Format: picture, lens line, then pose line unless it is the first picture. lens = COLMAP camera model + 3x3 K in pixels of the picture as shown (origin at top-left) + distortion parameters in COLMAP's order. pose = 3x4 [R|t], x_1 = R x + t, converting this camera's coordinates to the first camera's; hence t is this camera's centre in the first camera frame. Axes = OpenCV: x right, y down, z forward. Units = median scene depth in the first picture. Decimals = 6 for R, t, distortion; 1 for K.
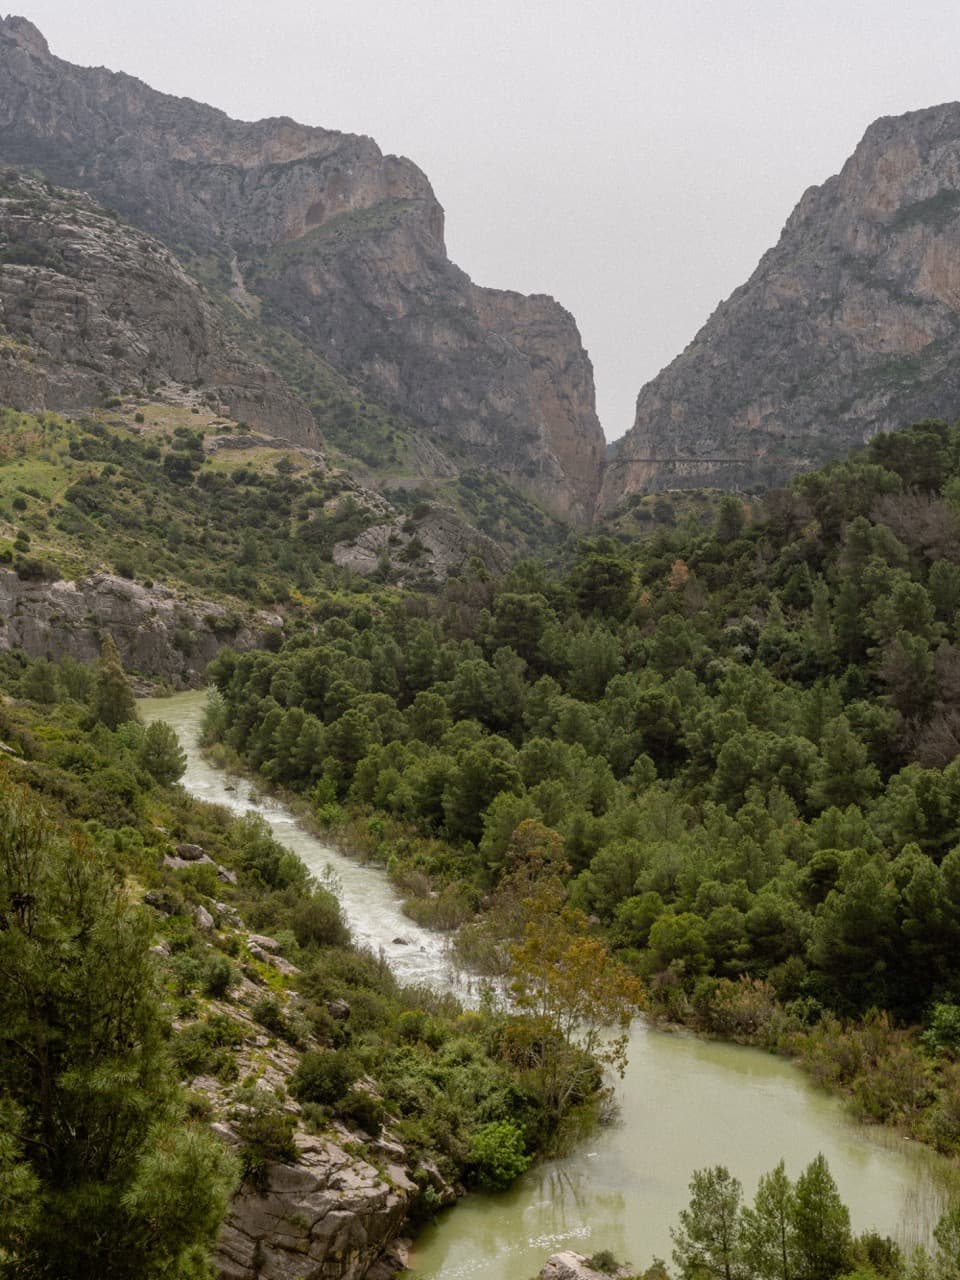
lens RADIAL K [[1893.5, 0, 480.0], [0, 1893.5, 640.0], [0, 0, 1]] dist [-0.001235, 0.120877]
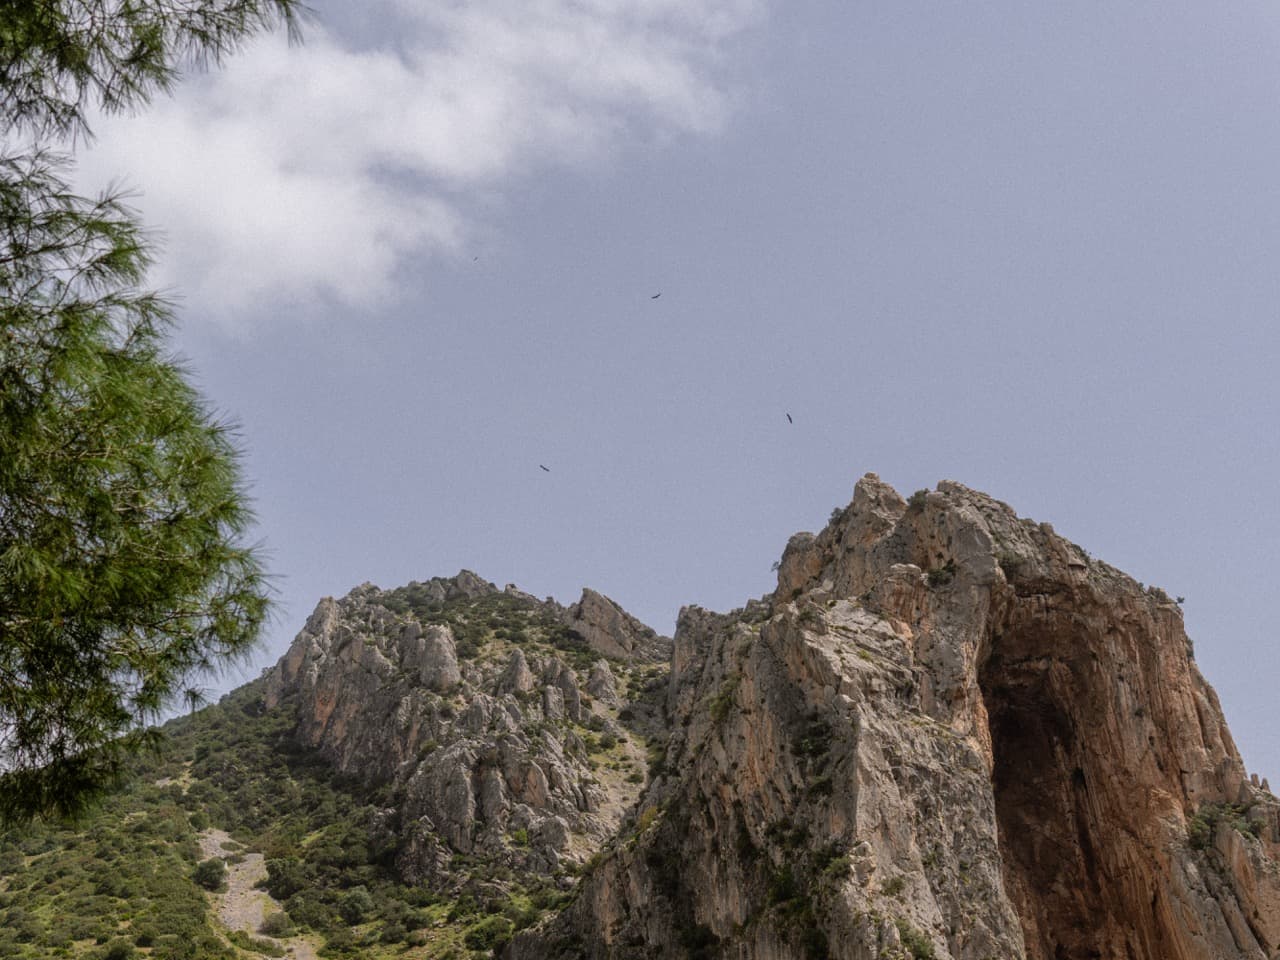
lens RADIAL K [[1893.5, 0, 647.8], [0, 1893.5, 479.4], [0, 0, 1]] dist [-0.001235, 0.120877]
pose [[0.482953, -0.435838, -0.759475, 0.189651], [-0.080907, 0.841410, -0.534307, -0.080437], [0.871901, 0.319491, 0.371099, 0.866477]]
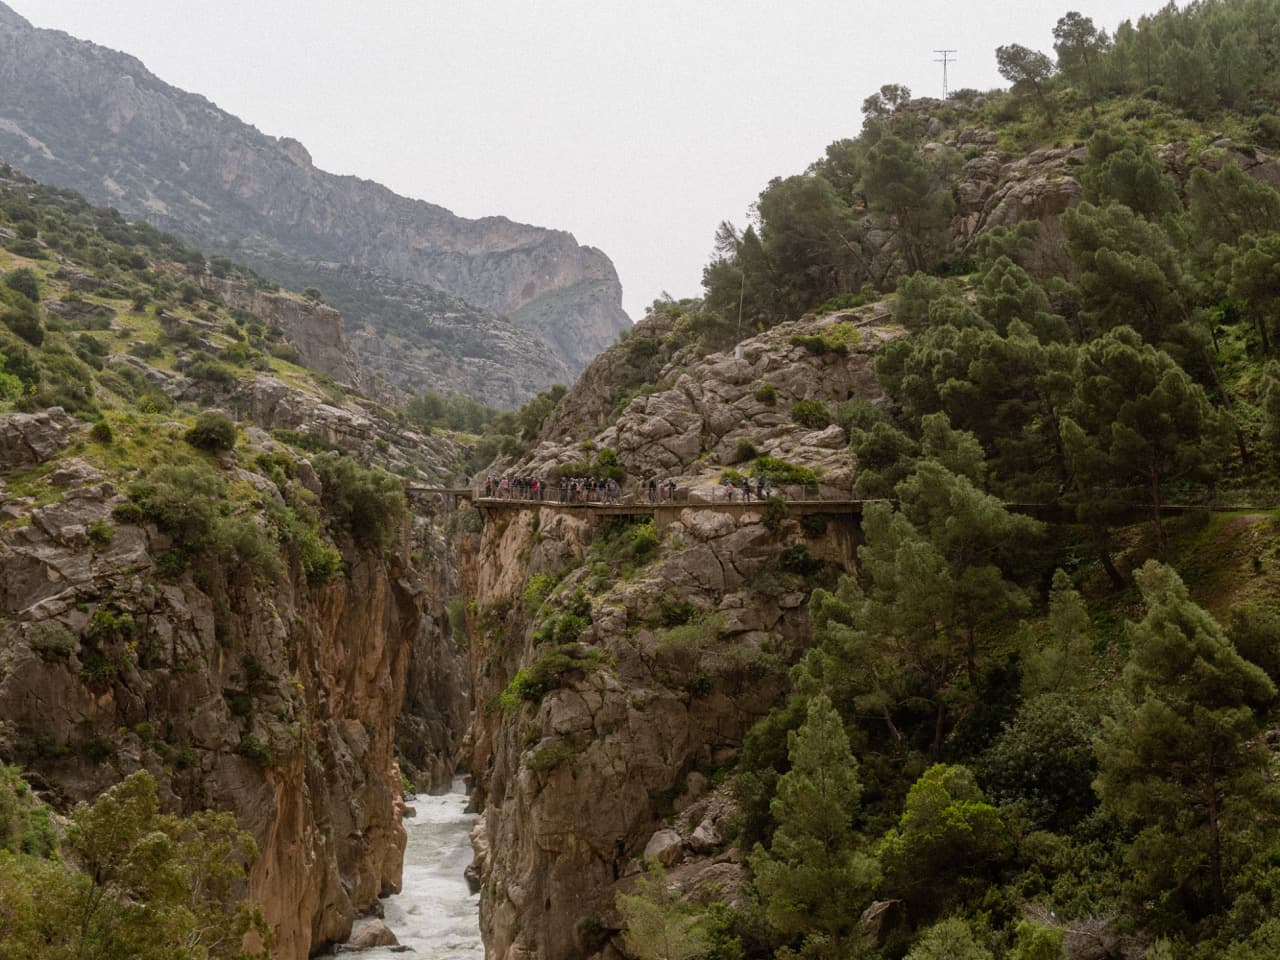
lens RADIAL K [[1903.8, 0, 640.0], [0, 1903.8, 480.0], [0, 0, 1]] dist [-0.008545, 0.174107]
pose [[0.996475, -0.007047, 0.083595, -0.124426], [0.014815, 0.995587, -0.092665, 0.026017], [-0.082573, 0.093577, 0.992182, -0.292620]]
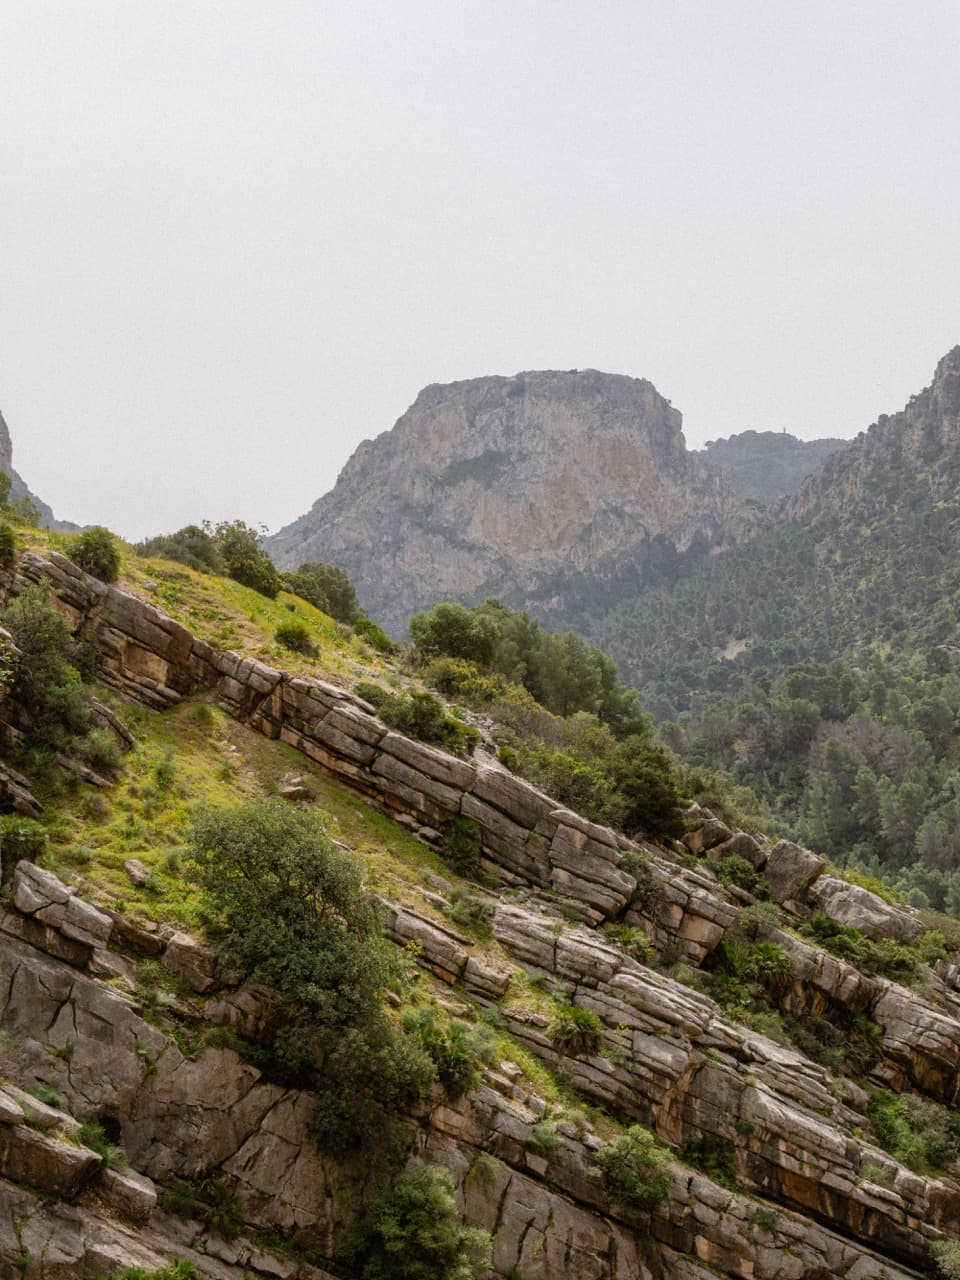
lens RADIAL K [[1905.5, 0, 480.0], [0, 1905.5, 640.0], [0, 0, 1]] dist [-0.000321, 0.109827]
pose [[0.945837, 0.015687, 0.324263, -0.121533], [0.022225, 0.993360, -0.112884, 0.003619], [-0.323881, 0.113977, 0.939207, -0.053510]]
